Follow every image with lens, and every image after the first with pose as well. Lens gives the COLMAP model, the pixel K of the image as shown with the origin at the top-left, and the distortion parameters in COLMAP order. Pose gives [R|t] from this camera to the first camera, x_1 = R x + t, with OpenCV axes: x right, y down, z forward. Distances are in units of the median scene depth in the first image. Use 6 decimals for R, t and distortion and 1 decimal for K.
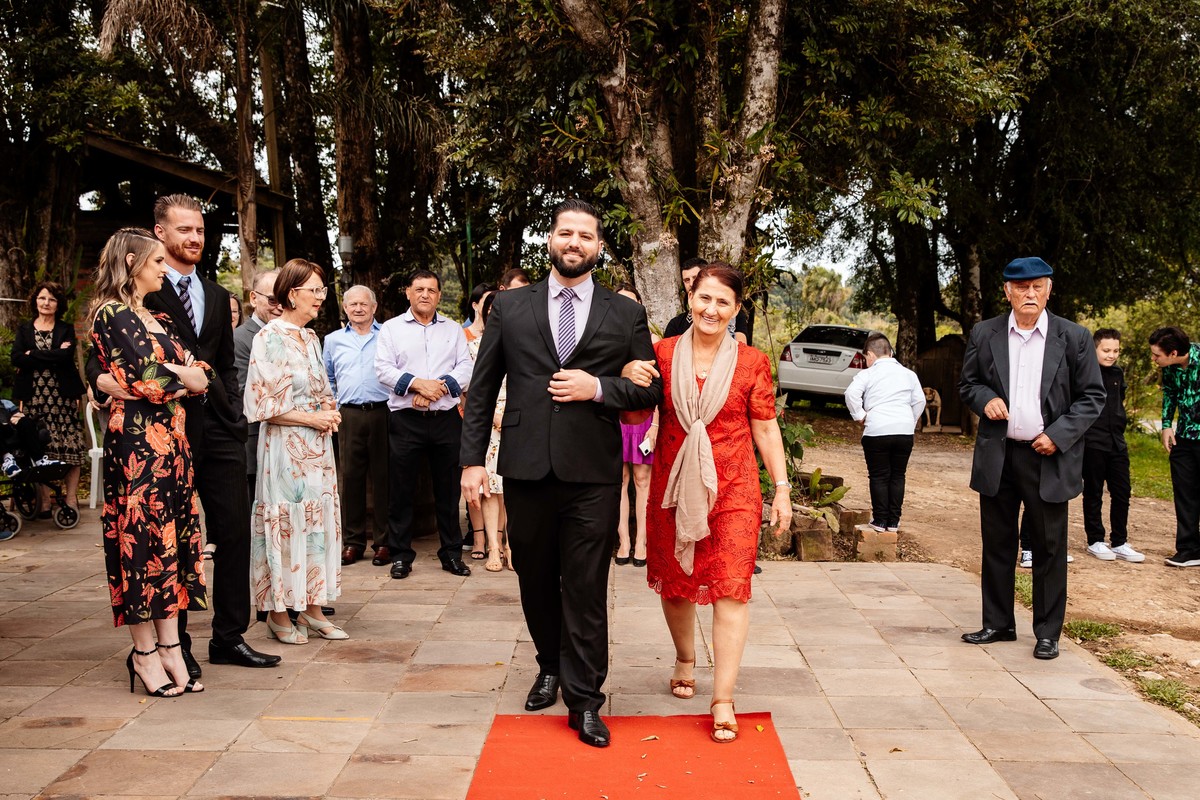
lens RADIAL K [[1255.9, 0, 632.9], [0, 1255.9, 454.0], [0, 0, 1]] dist [-0.006823, 0.000000]
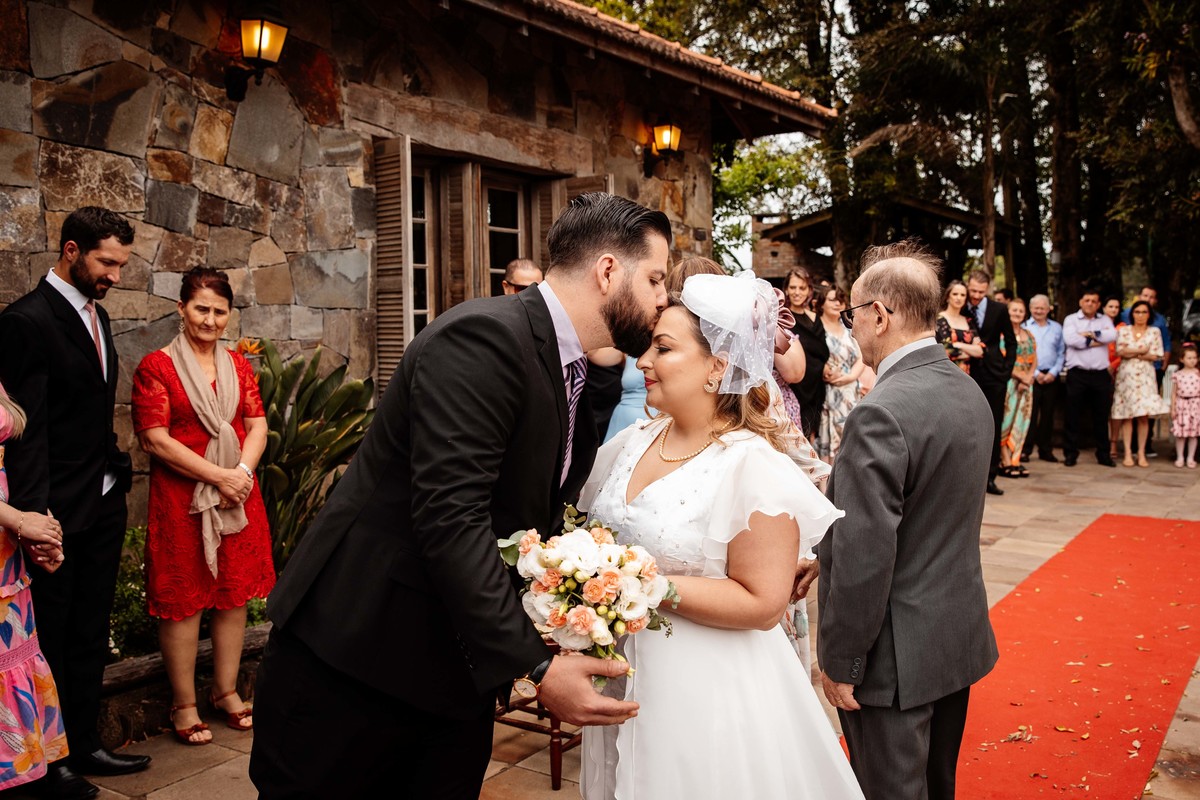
lens RADIAL K [[1133.5, 0, 662.8], [0, 1133.5, 403.3], [0, 0, 1]] dist [-0.051289, 0.000000]
pose [[0.843218, 0.030901, -0.536683, 0.156115], [-0.040064, 0.999182, -0.005418, 0.039788], [0.536076, 0.026070, 0.843767, -0.565932]]
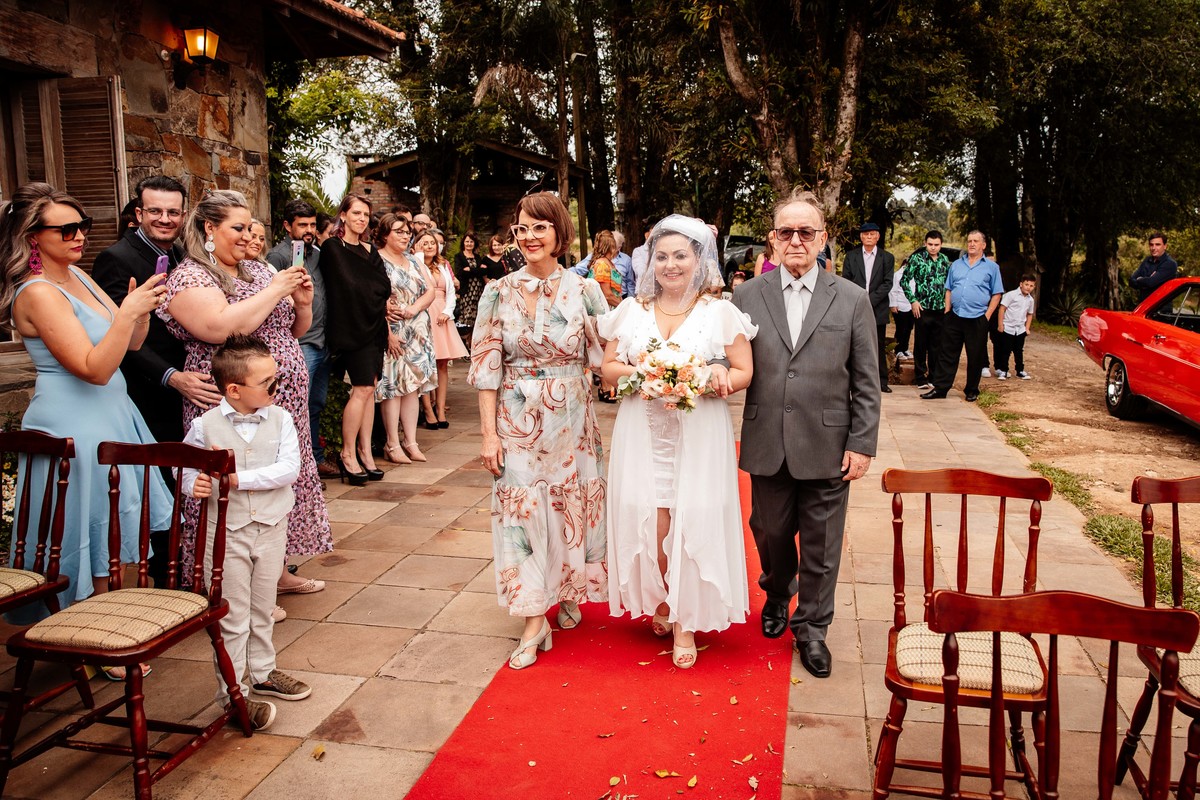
lens RADIAL K [[933.6, 0, 680.4], [0, 933.6, 329.5], [0, 0, 1]] dist [-0.089283, 0.069826]
pose [[0.986094, 0.007193, -0.166031, 0.090397], [-0.008640, 0.999931, -0.007991, 0.020614], [0.165963, 0.009314, 0.986088, -0.324606]]
